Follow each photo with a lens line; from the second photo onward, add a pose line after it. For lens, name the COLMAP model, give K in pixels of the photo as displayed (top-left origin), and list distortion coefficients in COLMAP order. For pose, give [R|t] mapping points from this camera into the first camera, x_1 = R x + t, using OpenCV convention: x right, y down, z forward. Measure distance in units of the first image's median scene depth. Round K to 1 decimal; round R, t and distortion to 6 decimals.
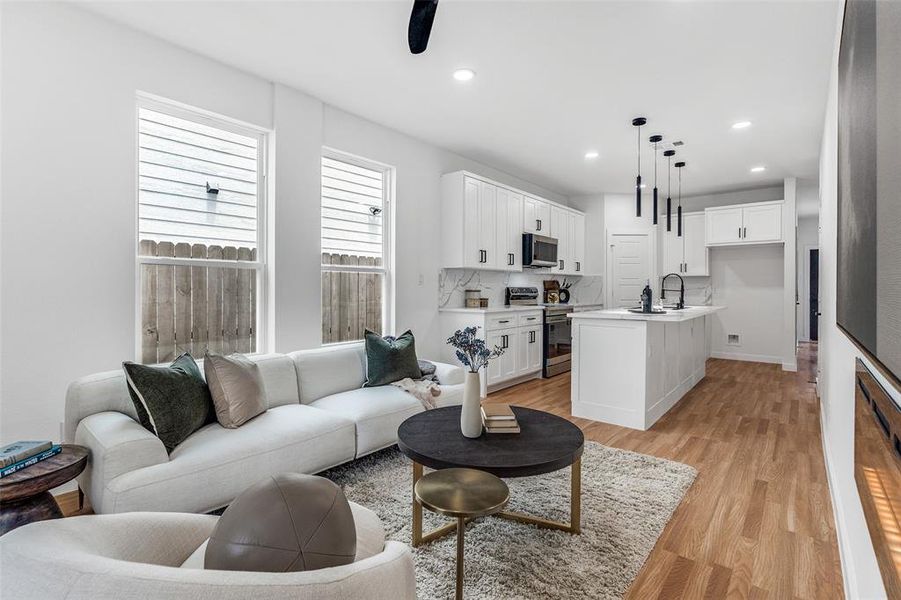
lens RADIAL K [[423.2, 0, 452.6], [0, 423.2, 293.6], [0, 0, 1]] dist [-0.002699, -0.000157]
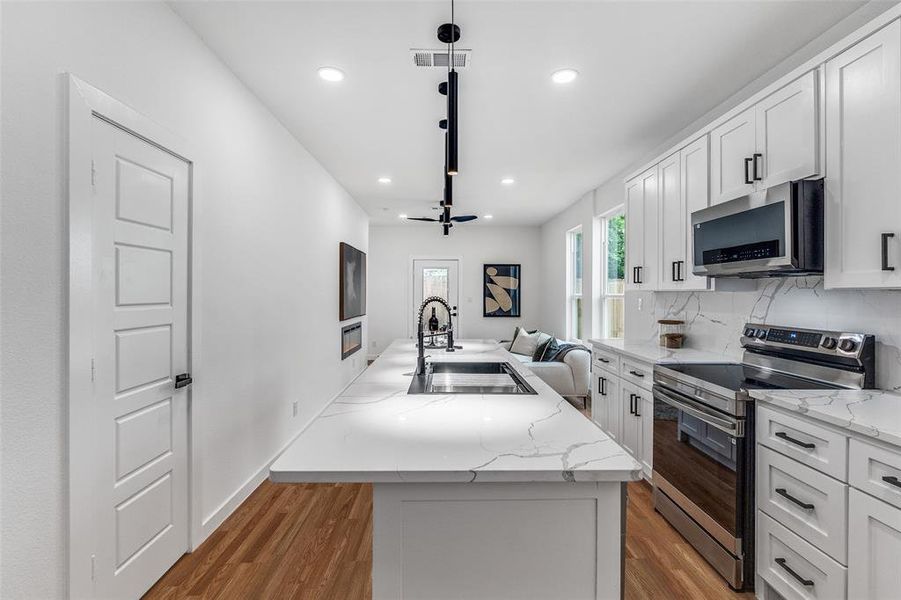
lens RADIAL K [[409.4, 0, 454.3], [0, 409.4, 292.2], [0, 0, 1]] dist [-0.001686, -0.000025]
pose [[-0.752662, -0.006700, -0.658373, 0.781783], [-0.011609, 0.999928, 0.003097, -0.055111], [0.658305, 0.009974, -0.752685, 1.315023]]
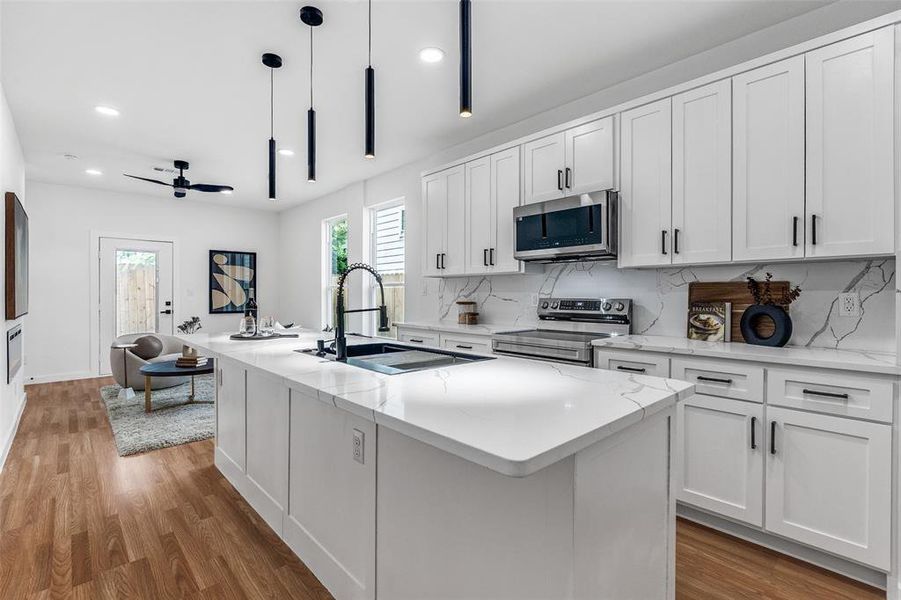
lens RADIAL K [[410.6, 0, 444.5], [0, 410.6, 297.1], [0, 0, 1]] dist [-0.003941, 0.000530]
pose [[-0.133447, 0.004938, -0.991044, 0.856959], [-0.010282, 0.999927, 0.006367, -0.022582], [0.991003, 0.011040, -0.133386, 1.099077]]
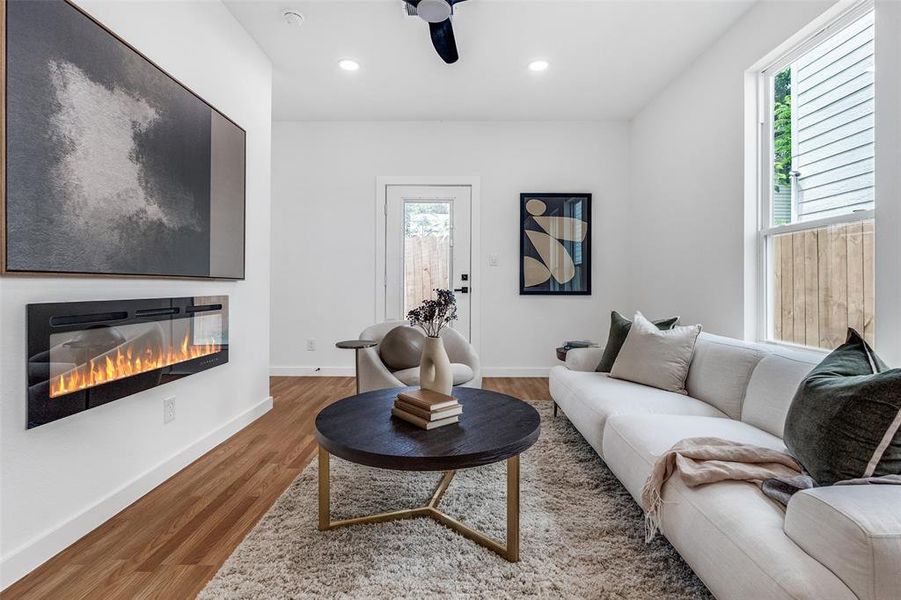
lens RADIAL K [[415.6, 0, 448.7], [0, 415.6, 282.4], [0, 0, 1]] dist [-0.001469, -0.000033]
pose [[-0.782983, -0.006824, -0.622006, 0.241987], [-0.008602, 0.999963, -0.000142, 0.027875], [0.621984, 0.005240, -0.783013, 0.714635]]
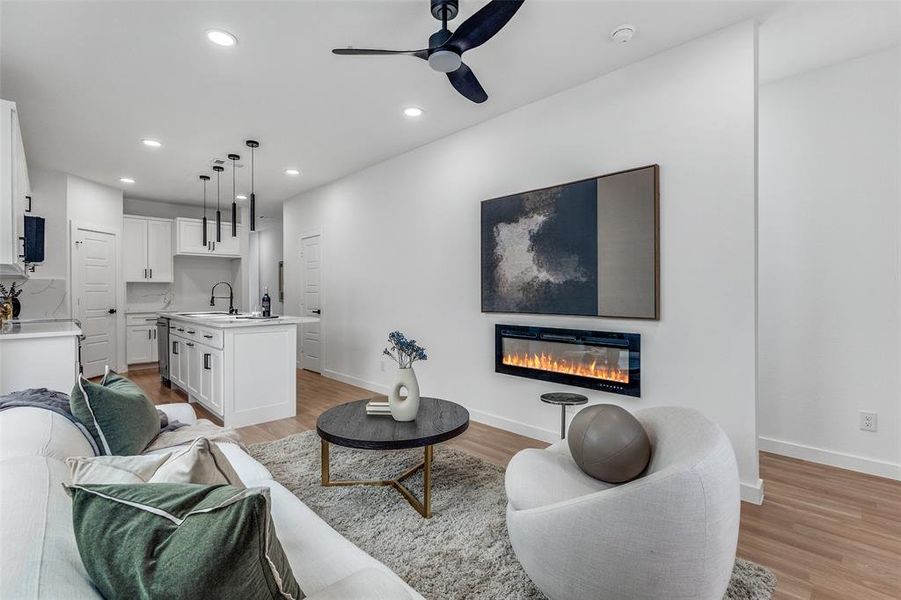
lens RADIAL K [[423.2, 0, 452.6], [0, 423.2, 293.6], [0, 0, 1]] dist [-0.002699, -0.000157]
pose [[0.100690, -0.006622, 0.994896, -0.480707], [0.014339, 0.999884, 0.005204, -0.014531], [-0.994815, 0.013741, 0.100773, 0.304410]]
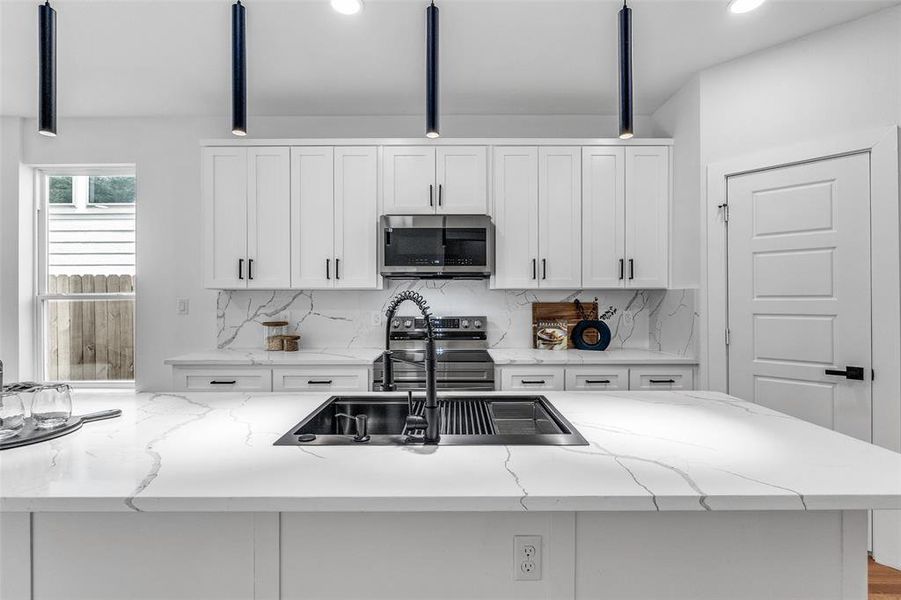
lens RADIAL K [[410.6, 0, 444.5], [0, 410.6, 297.1], [0, 0, 1]] dist [-0.003941, 0.000530]
pose [[0.634192, -0.004452, -0.773163, 0.698886], [-0.004456, 0.999946, -0.009413, -0.042591], [0.773162, 0.009414, 0.634138, 0.829010]]
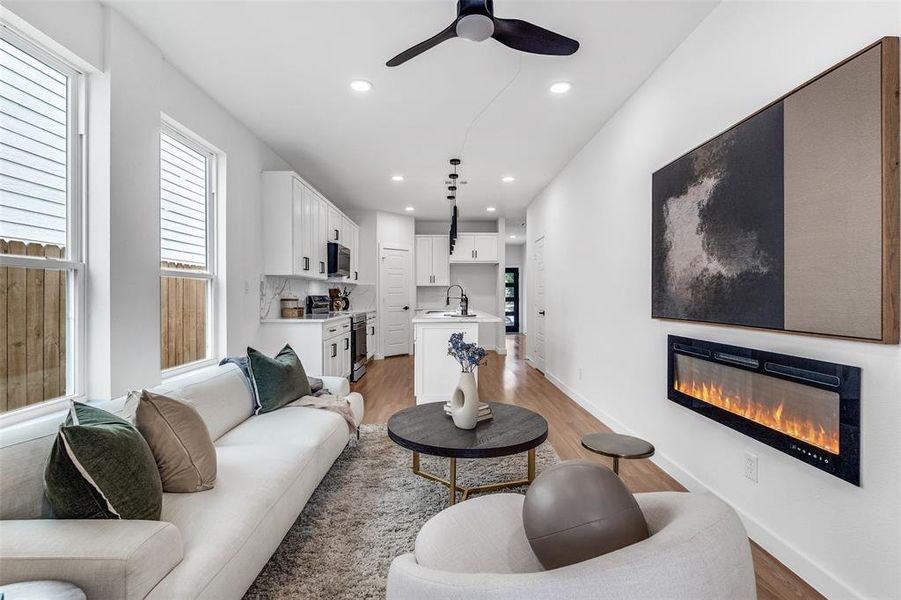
lens RADIAL K [[418.4, 0, 450.5], [0, 418.4, 300.0], [0, 0, 1]] dist [-0.003191, -0.000184]
pose [[0.753496, -0.009298, 0.657387, -0.302672], [0.009667, 0.999949, 0.003063, -0.005549], [-0.657382, 0.004047, 0.753547, 0.071795]]
